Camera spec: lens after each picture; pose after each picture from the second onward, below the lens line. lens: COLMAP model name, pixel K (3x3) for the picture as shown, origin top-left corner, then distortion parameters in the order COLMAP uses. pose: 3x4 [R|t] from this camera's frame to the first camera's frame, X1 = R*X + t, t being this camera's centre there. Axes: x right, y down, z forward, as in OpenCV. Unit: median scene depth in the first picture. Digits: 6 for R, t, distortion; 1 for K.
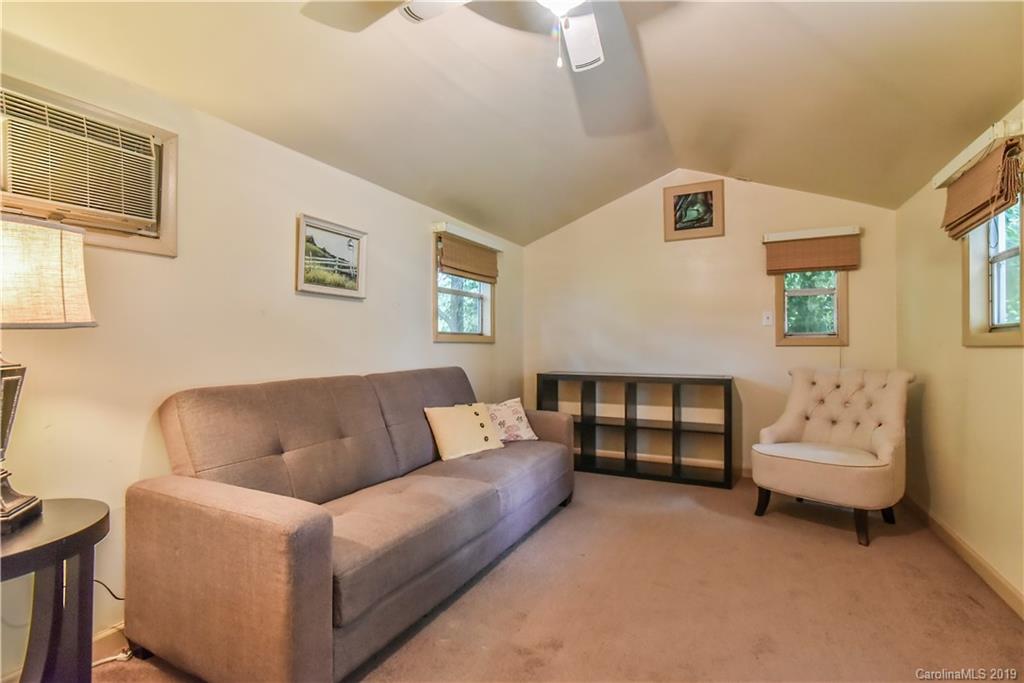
lens RADIAL K [[472.3, 0, 502.4], [0, 472.3, 342.6], [0, 0, 1]] dist [-0.014859, 0.000374]
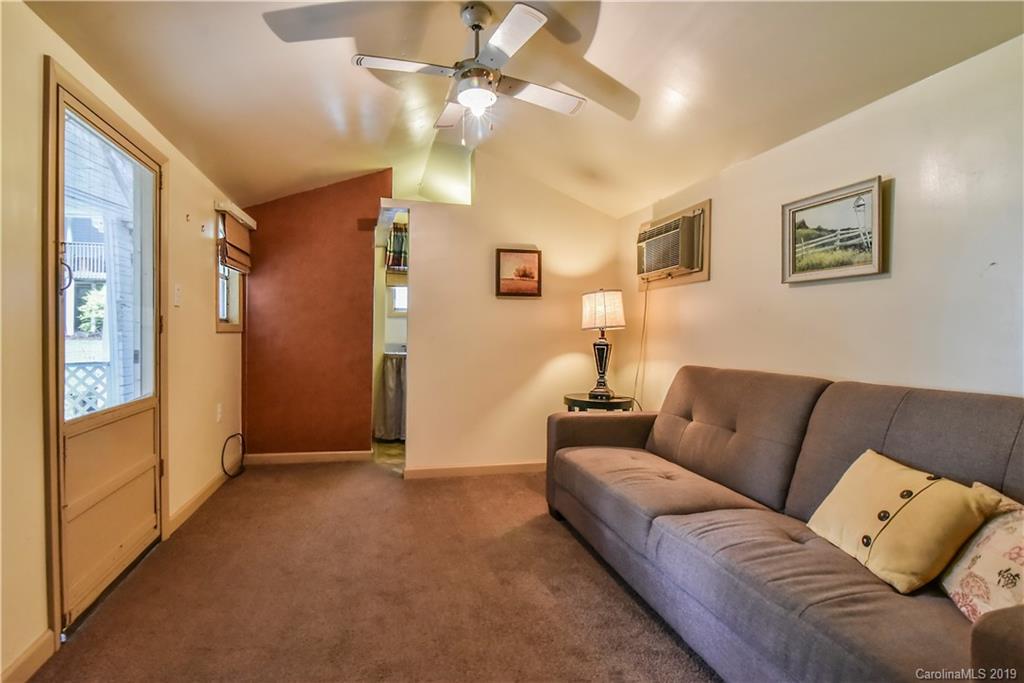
lens RADIAL K [[472.3, 0, 502.4], [0, 472.3, 342.6], [0, 0, 1]] dist [-0.014859, 0.000374]
pose [[-0.723849, 0.006407, -0.689928, 0.620840], [-0.006460, 0.999850, 0.016063, 0.000906], [0.689928, 0.016084, -0.723699, 1.205400]]
